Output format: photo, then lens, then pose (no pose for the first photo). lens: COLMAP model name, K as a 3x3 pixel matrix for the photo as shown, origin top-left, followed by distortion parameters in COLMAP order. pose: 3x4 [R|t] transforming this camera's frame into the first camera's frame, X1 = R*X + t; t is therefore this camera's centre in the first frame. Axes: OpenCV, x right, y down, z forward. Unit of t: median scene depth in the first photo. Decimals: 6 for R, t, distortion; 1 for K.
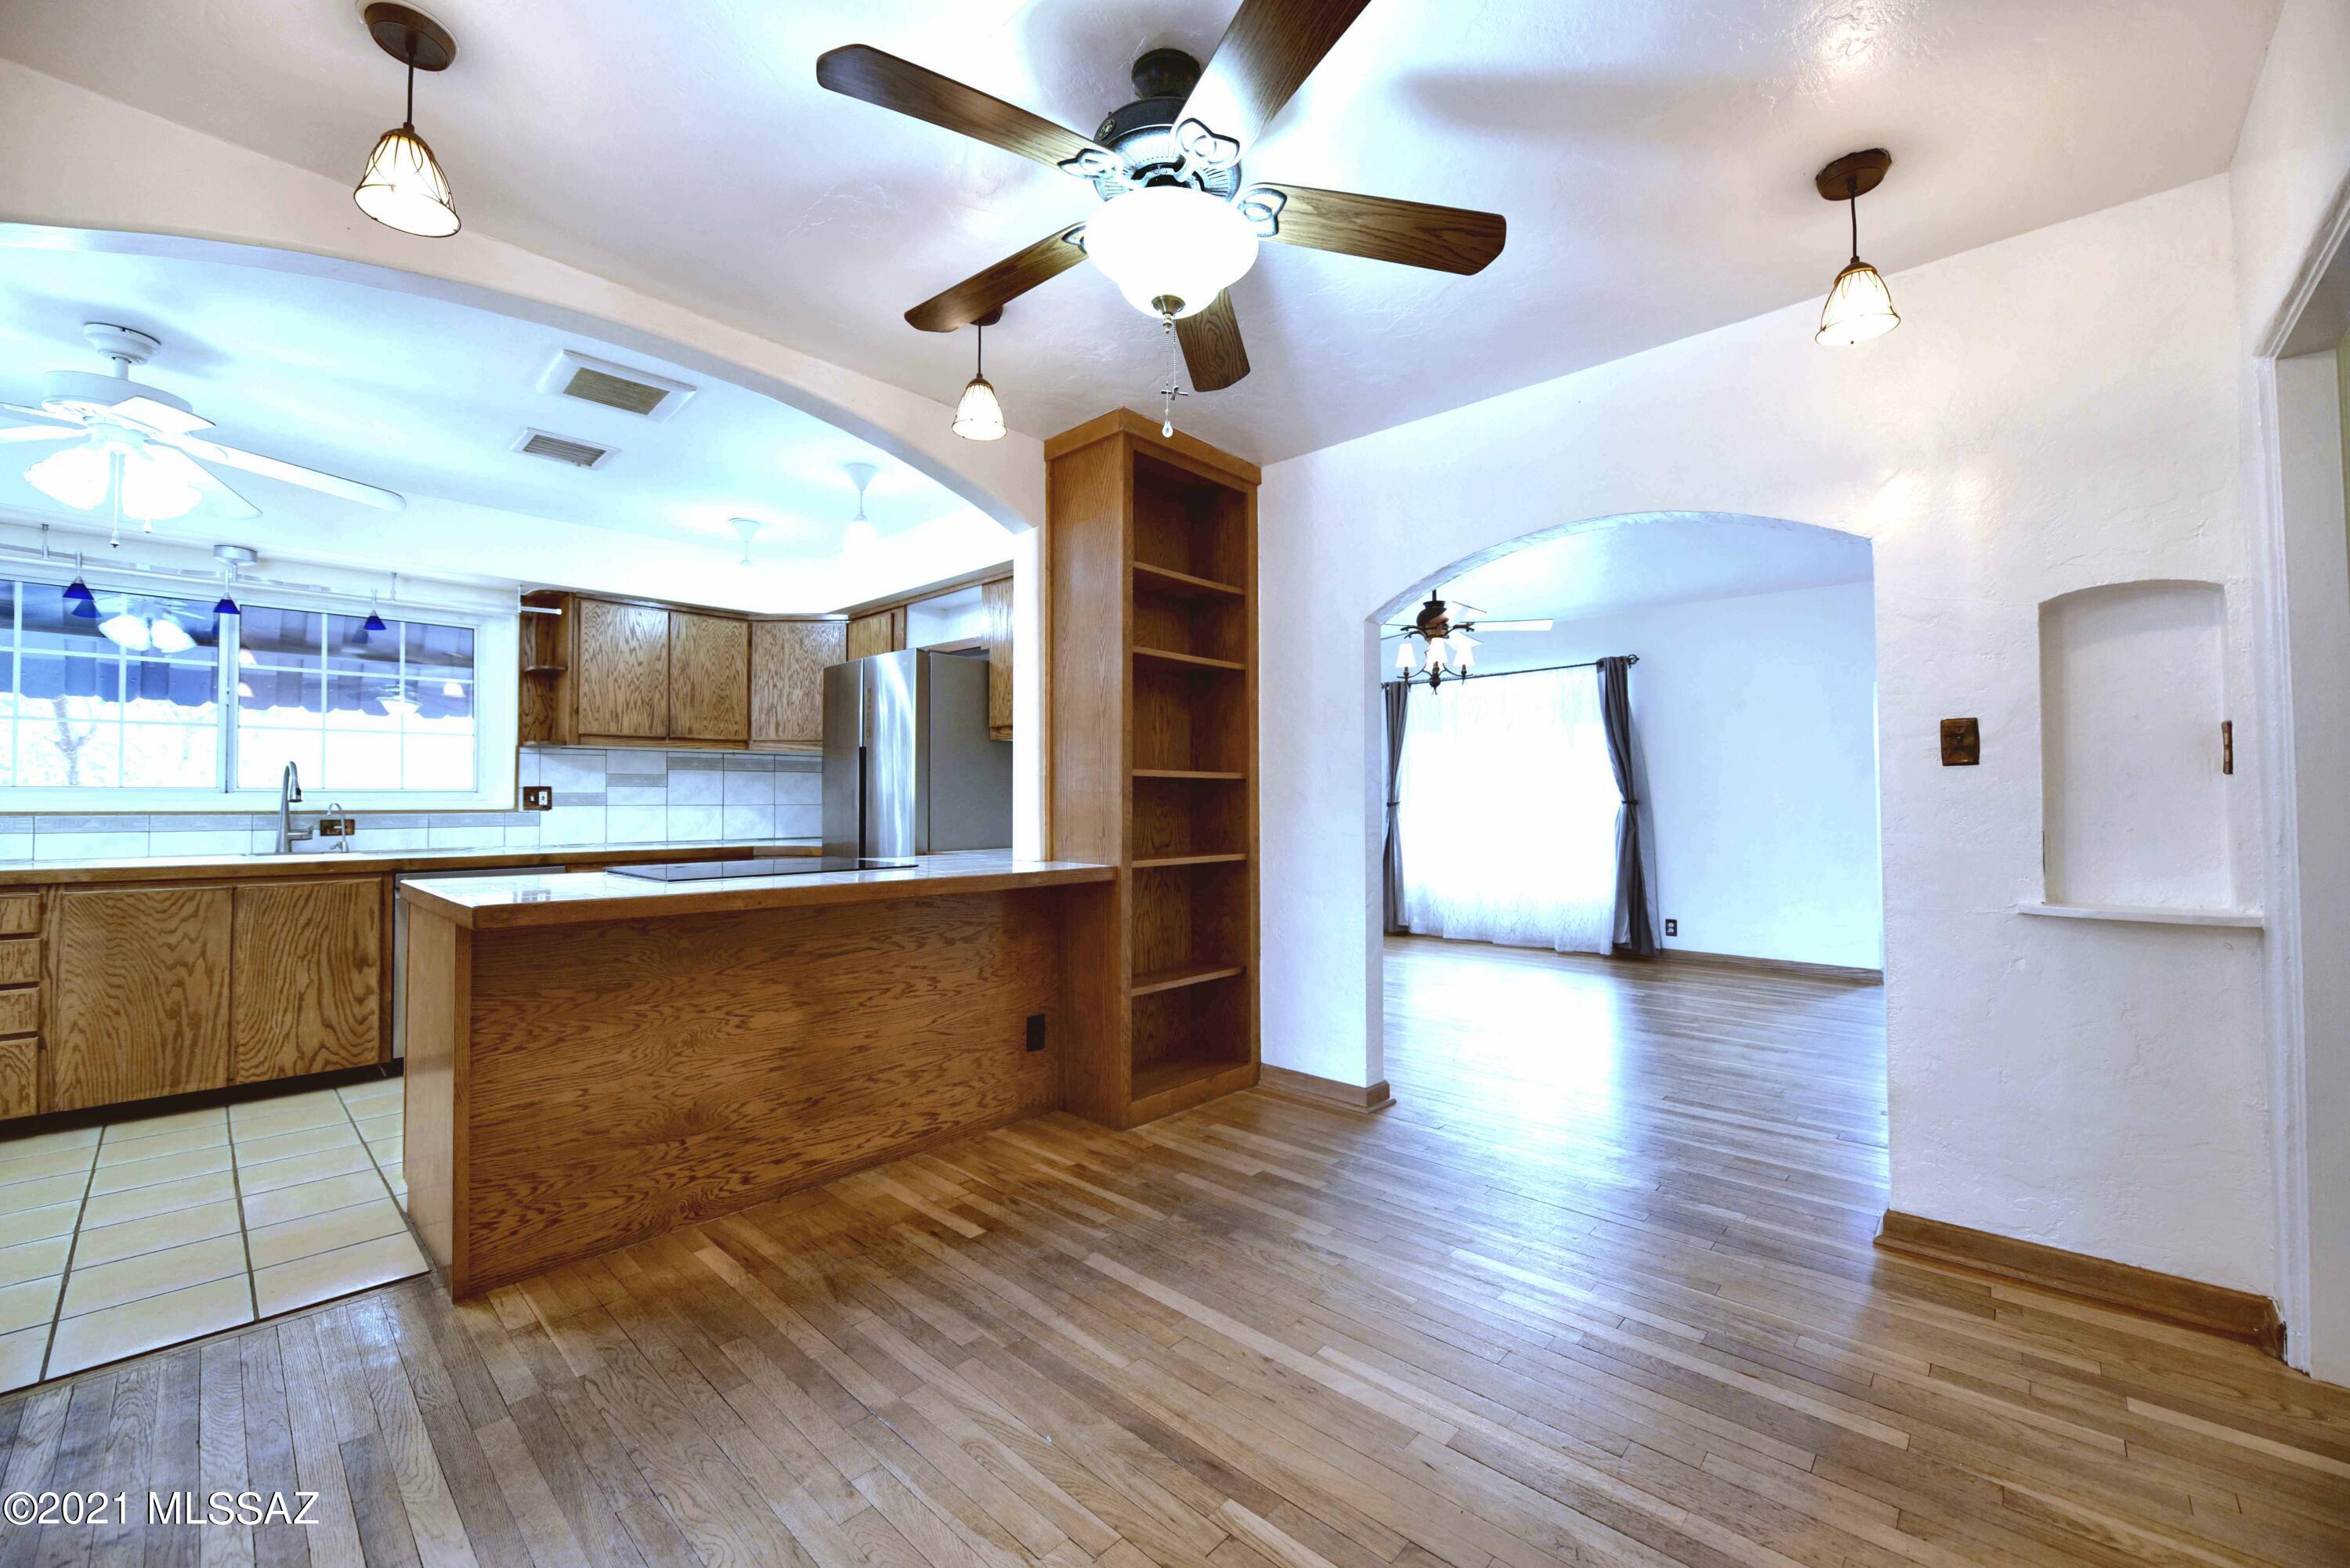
lens RADIAL K [[925.1, 0, 1173.0], [0, 925.1, 778.5], [0, 0, 1]] dist [-0.006017, -0.001310]
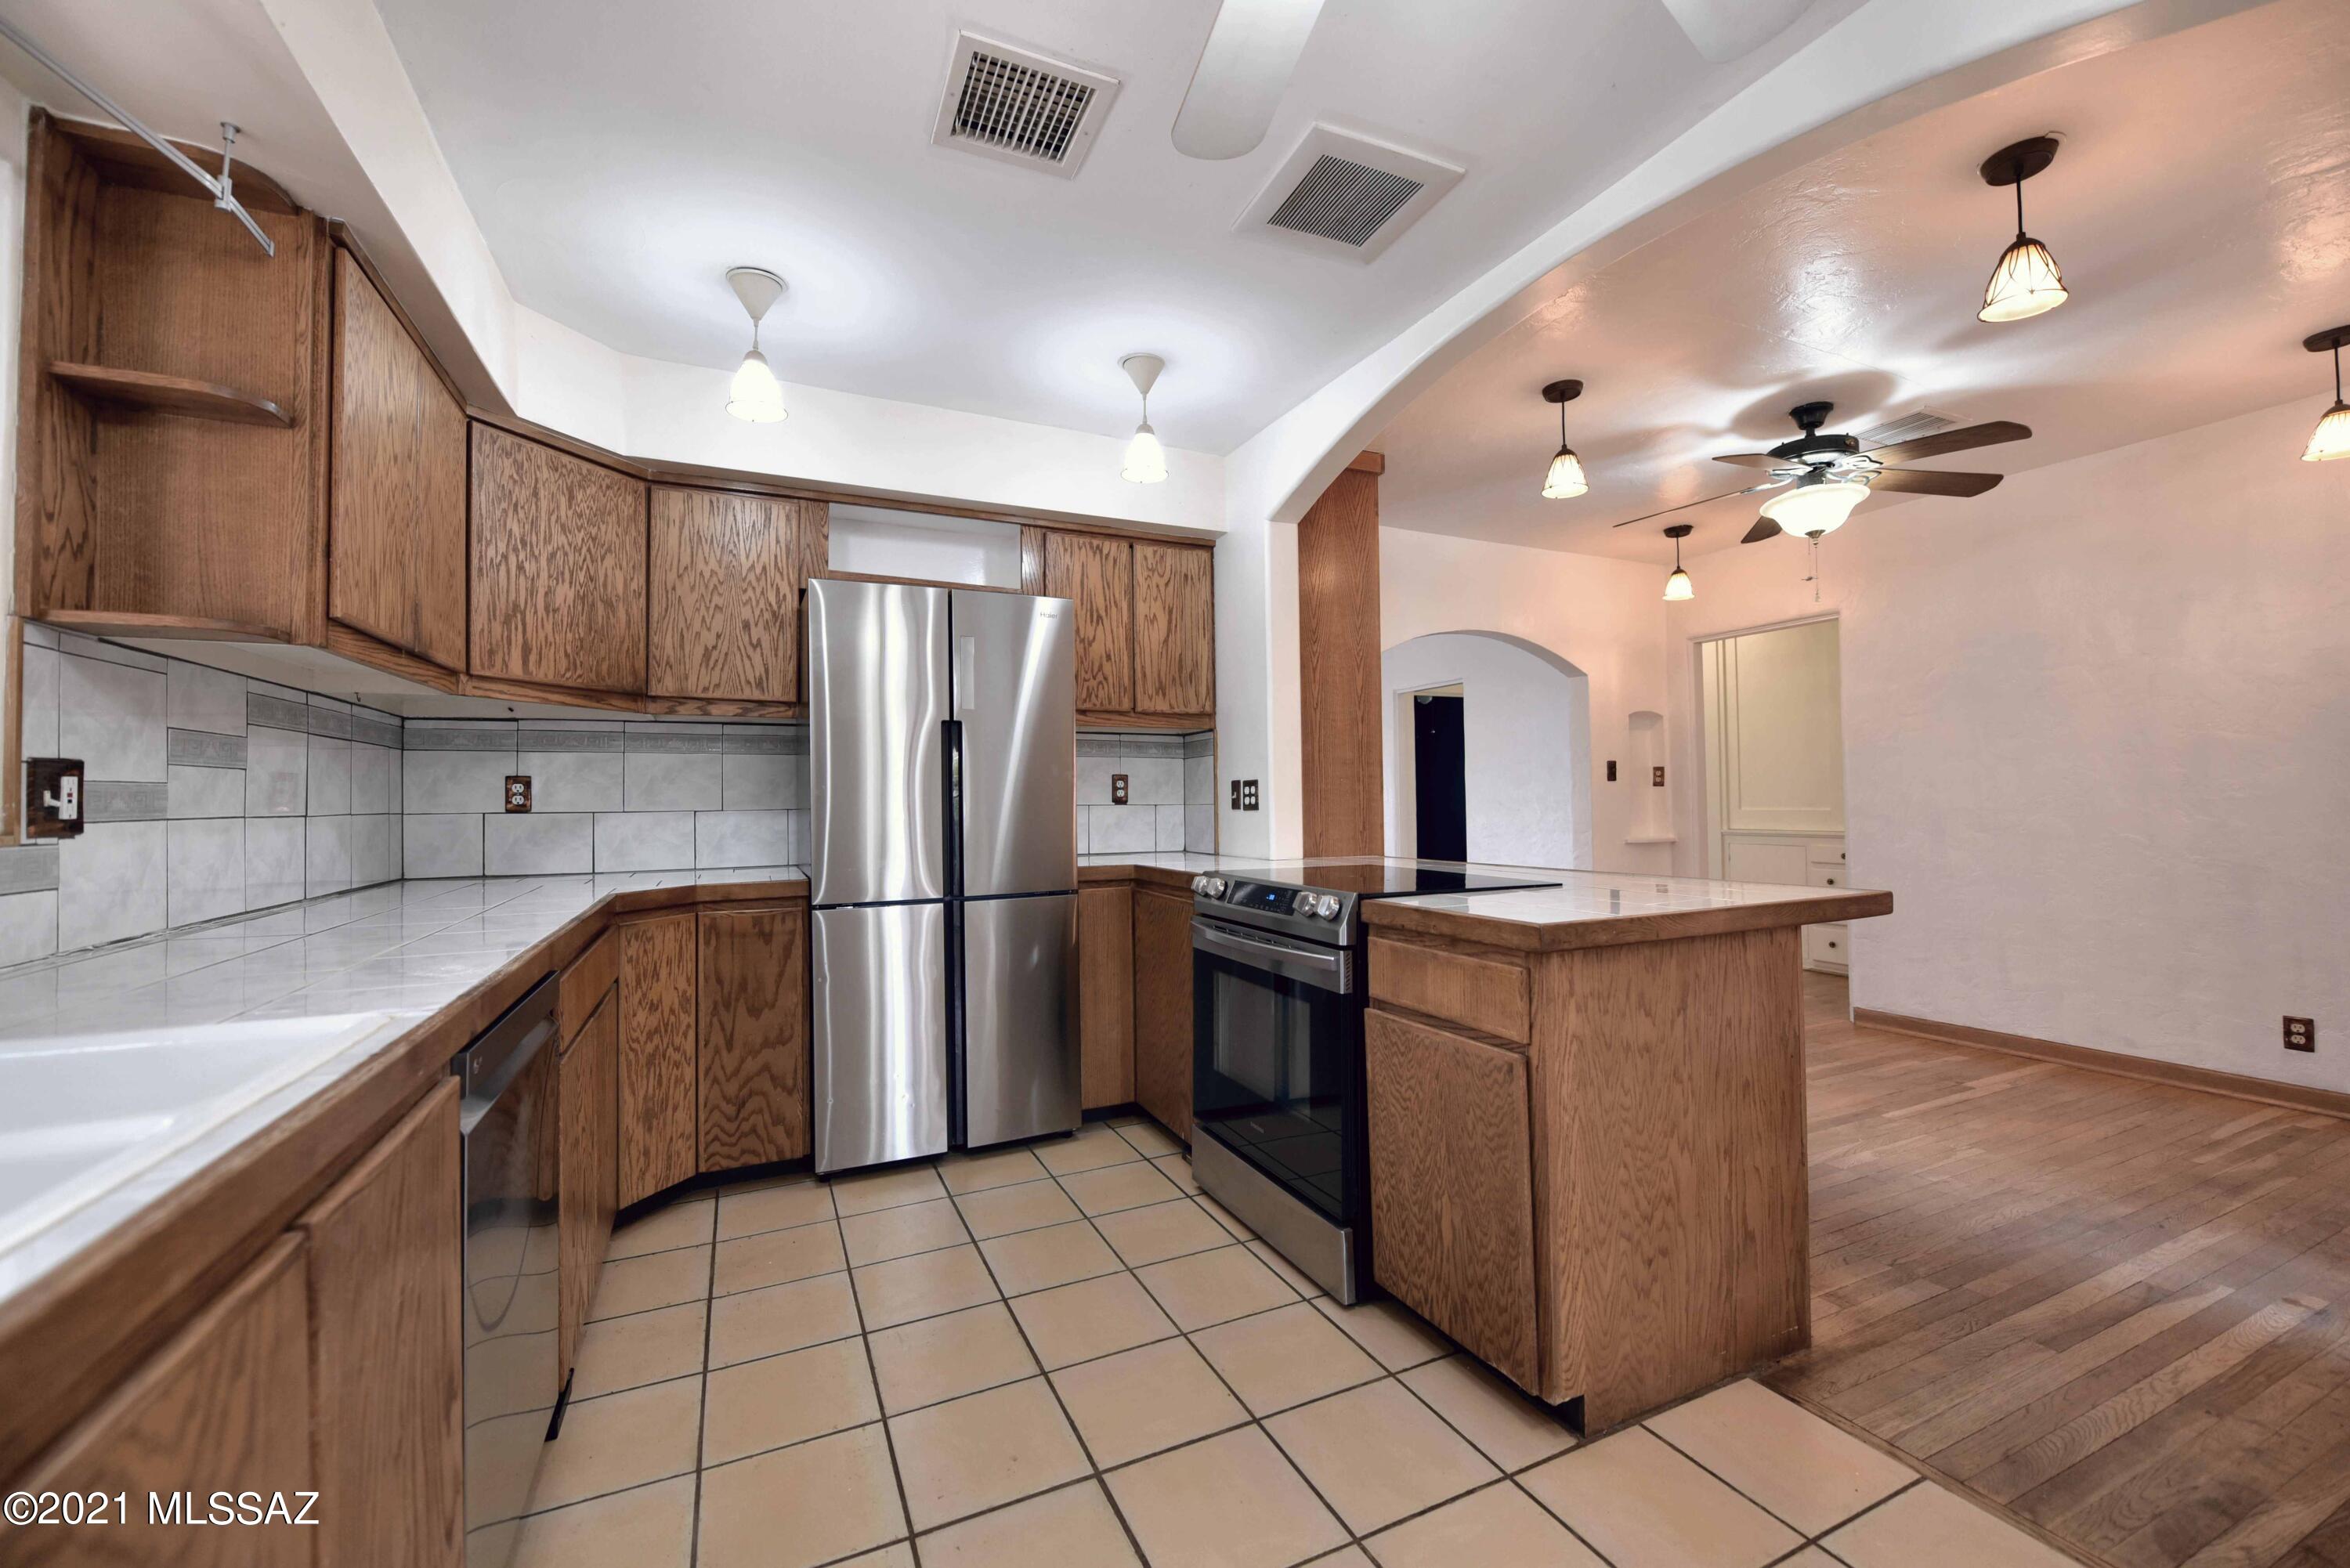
lens RADIAL K [[925.1, 0, 1168.5], [0, 925.1, 785.2], [0, 0, 1]] dist [-0.006017, -0.001310]
pose [[0.382889, 0.012136, 0.923715, -1.338510], [-0.014883, 0.999865, -0.006967, 0.022734], [-0.923674, -0.011080, 0.383018, 0.889552]]
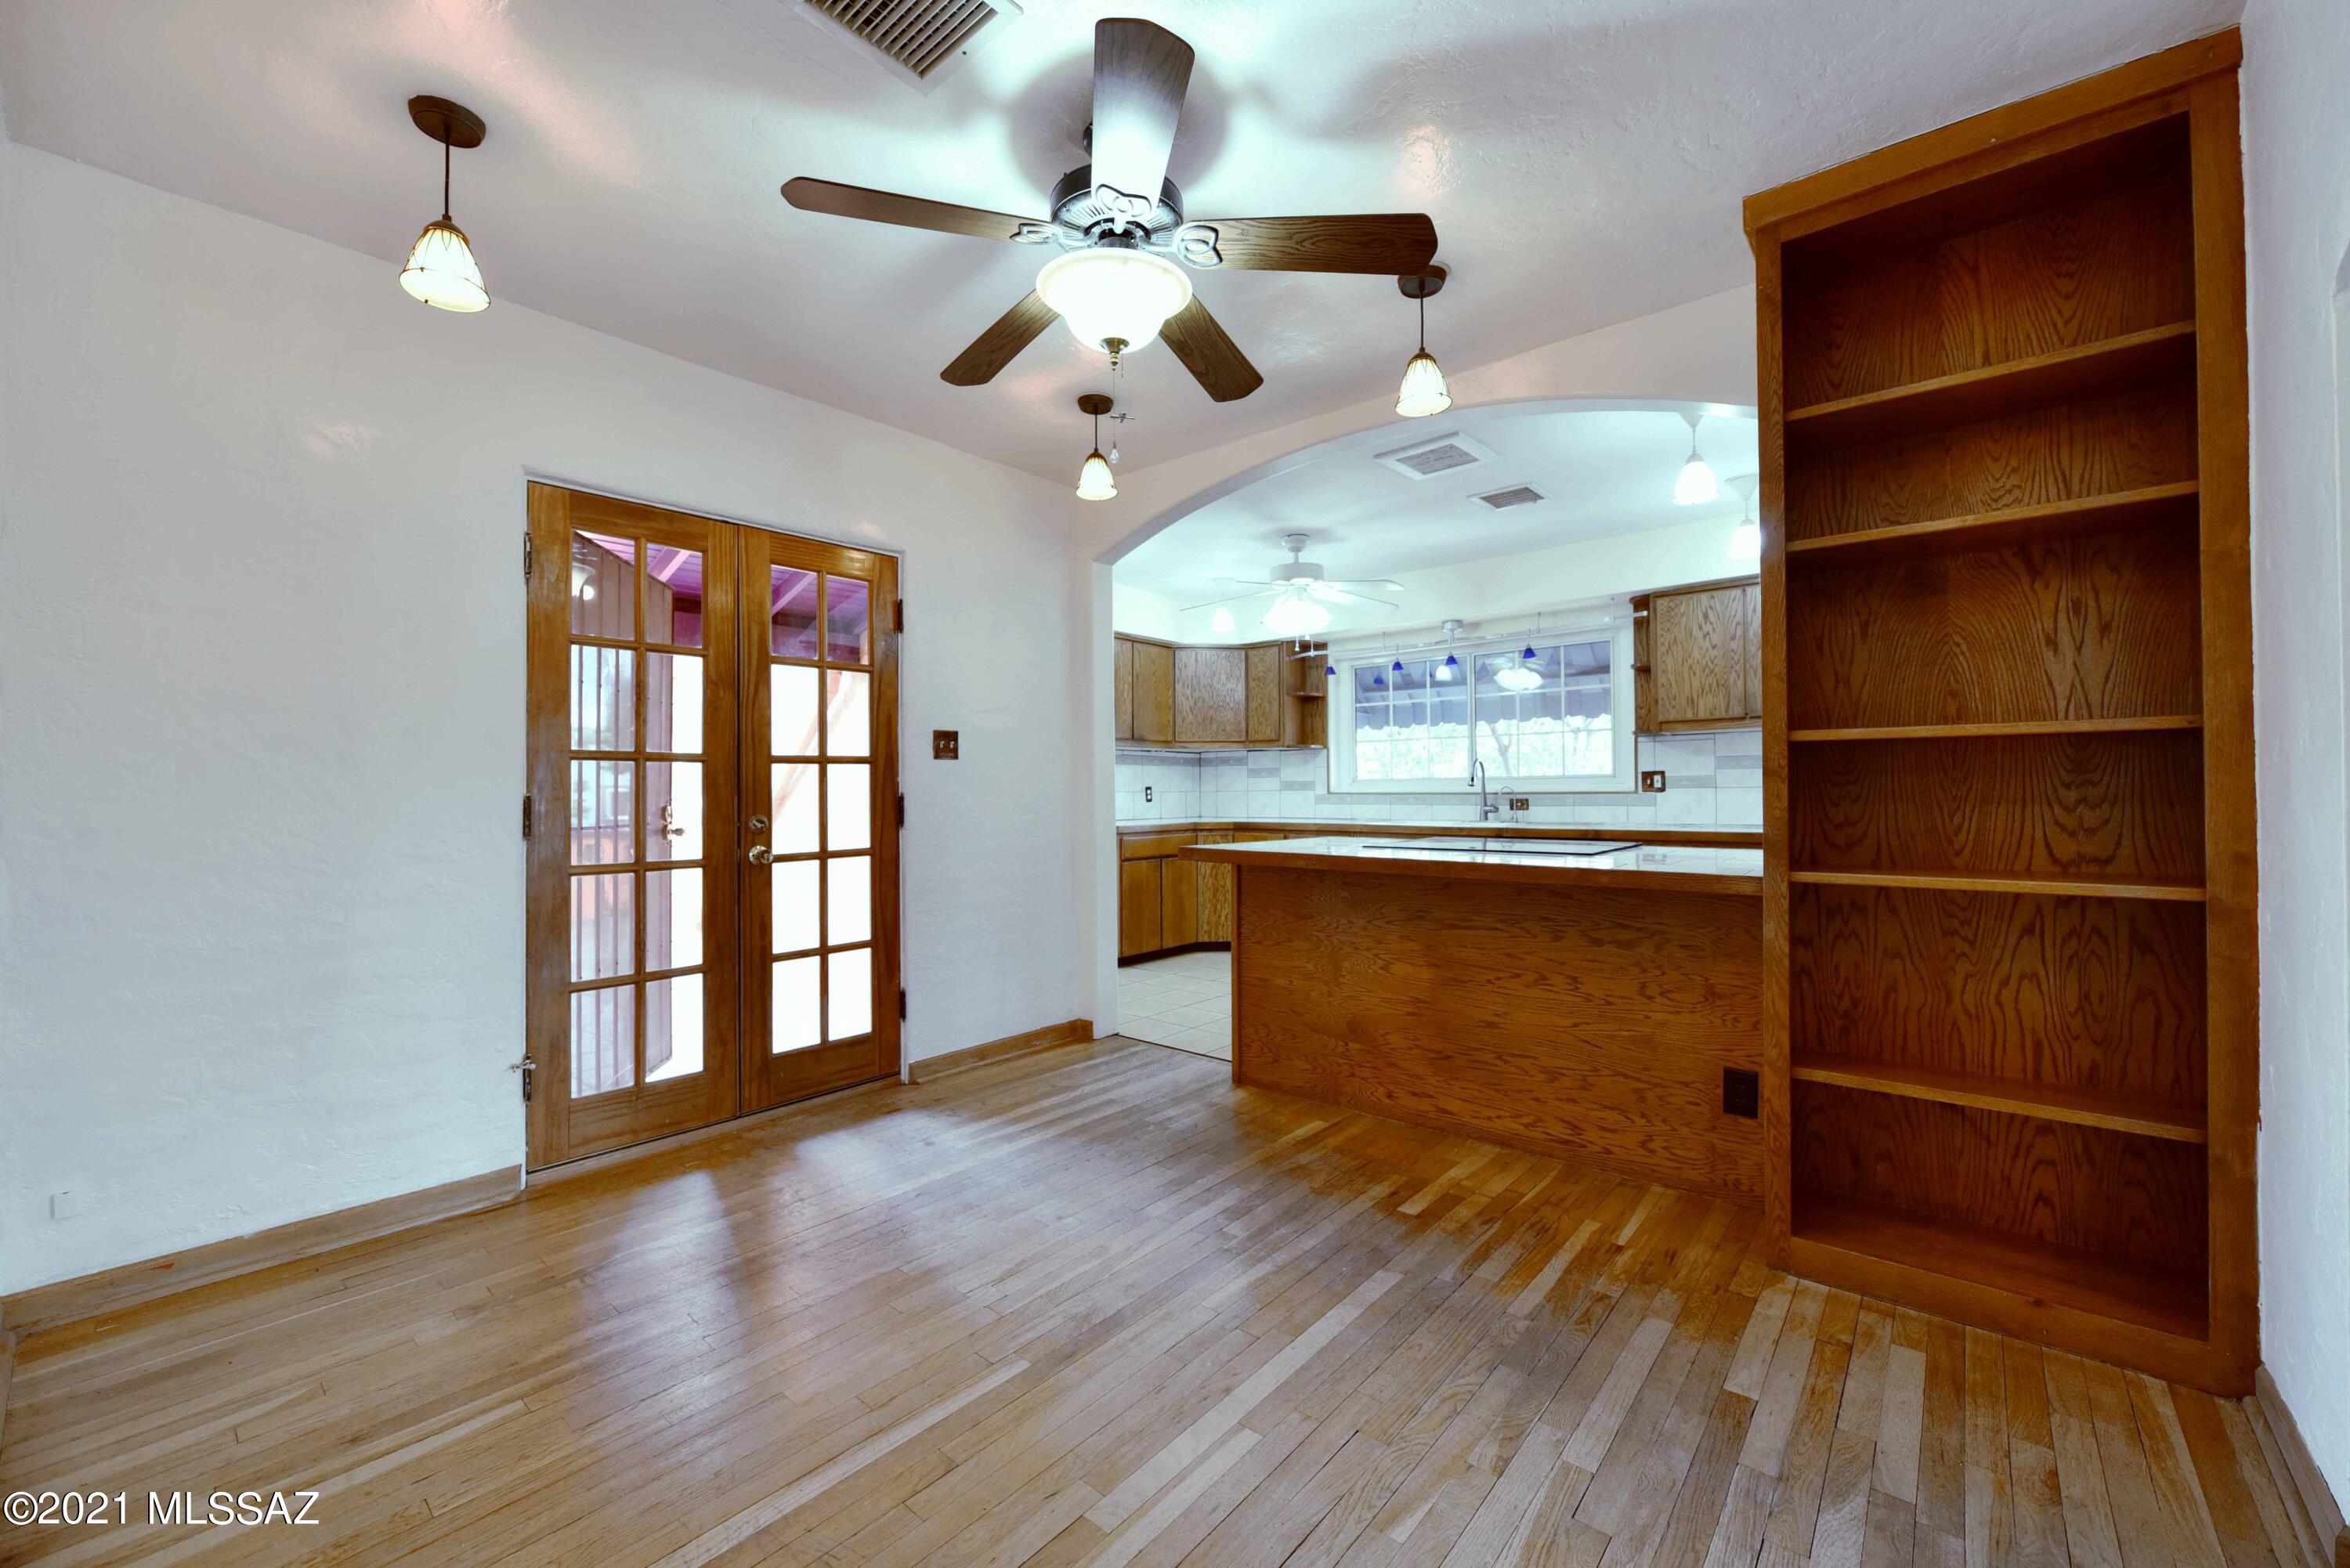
lens RADIAL K [[925.1, 0, 1169.4], [0, 925.1, 781.1], [0, 0, 1]] dist [-0.006017, -0.001310]
pose [[0.039262, -0.009720, -0.999182, 0.662111], [0.032868, 0.999424, -0.008430, 0.018193], [0.998688, -0.032510, 0.039559, 0.597748]]
